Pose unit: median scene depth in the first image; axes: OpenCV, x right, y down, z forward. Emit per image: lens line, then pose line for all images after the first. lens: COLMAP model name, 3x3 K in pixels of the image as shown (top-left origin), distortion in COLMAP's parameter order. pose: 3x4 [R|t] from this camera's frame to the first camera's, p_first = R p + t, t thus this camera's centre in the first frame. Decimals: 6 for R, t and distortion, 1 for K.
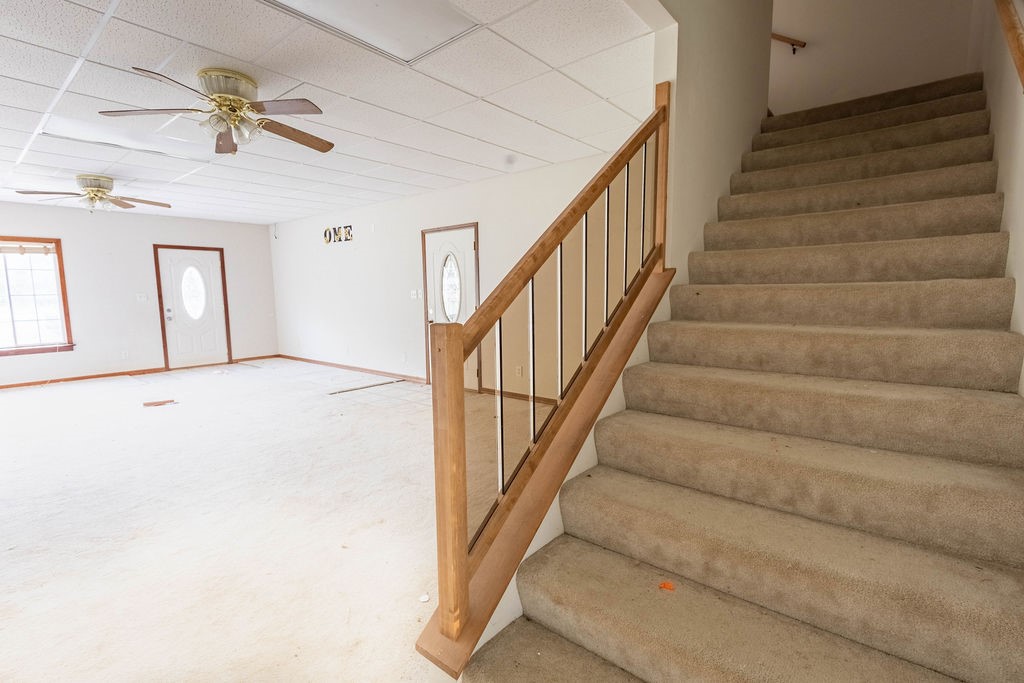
lens RADIAL K [[470.3, 0, 512.2], [0, 470.3, 335.5], [0, 0, 1]] dist [0.010711, -0.003774]
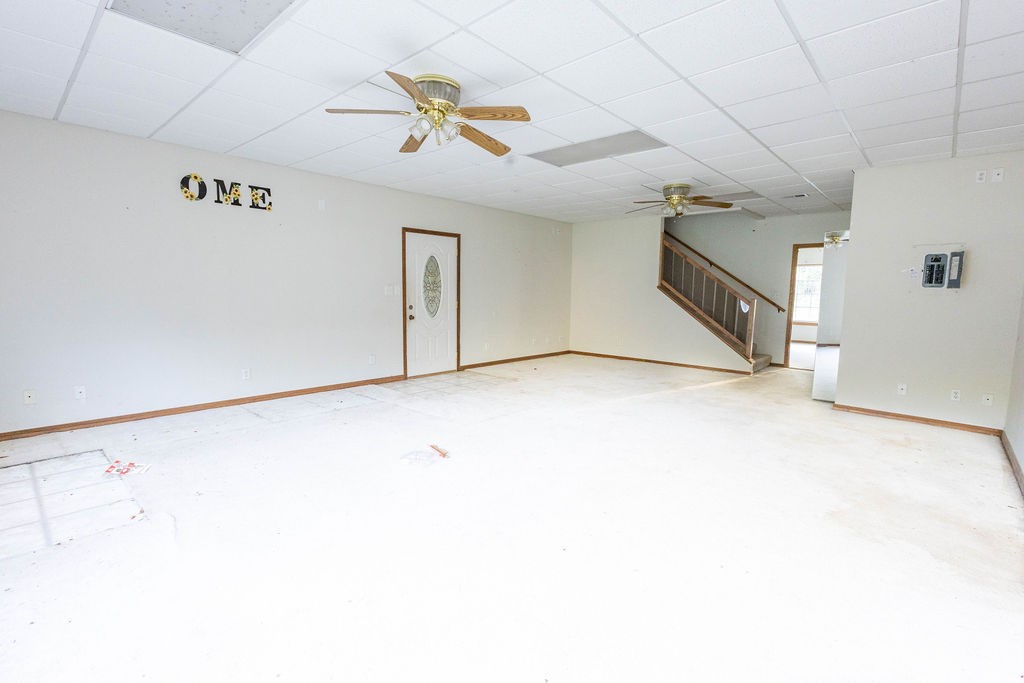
lens RADIAL K [[470.3, 0, 514.5], [0, 470.3, 343.5], [0, 0, 1]] dist [0.010711, -0.003774]
pose [[0.040617, -0.102830, 0.993869, -2.077801], [0.081543, 0.991713, 0.099274, -0.097942], [-0.995842, 0.077011, 0.048666, 1.259693]]
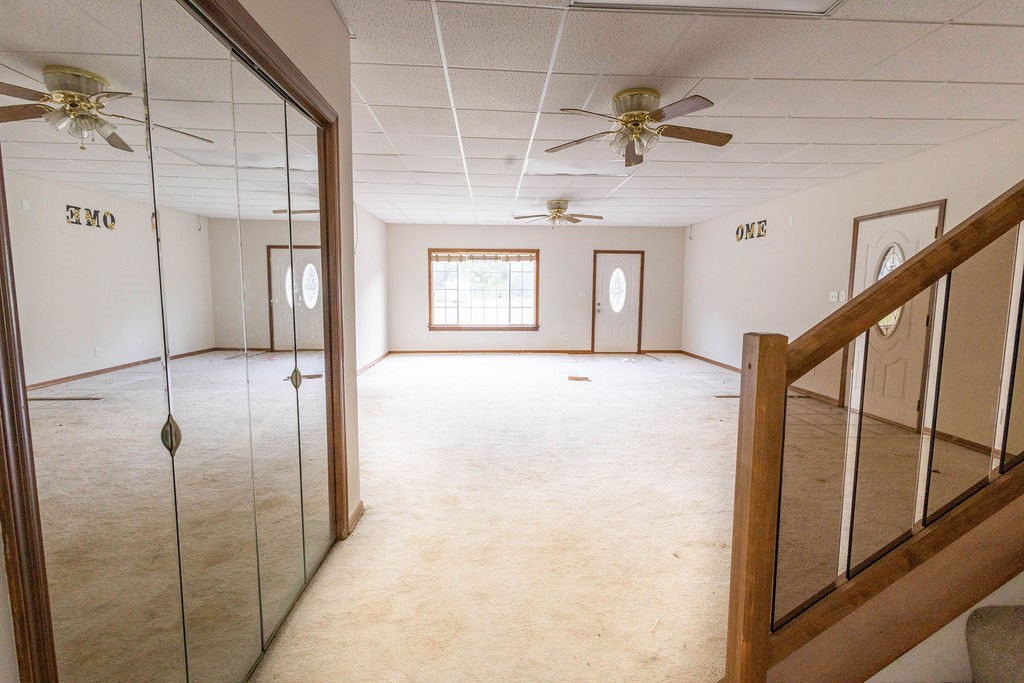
lens RADIAL K [[470.3, 0, 507.9], [0, 470.3, 337.8], [0, 0, 1]] dist [0.010711, -0.003774]
pose [[0.677088, 0.092571, -0.730056, 0.021180], [-0.088026, 0.995122, 0.044542, -0.002343], [0.730618, 0.034105, 0.681934, 0.020643]]
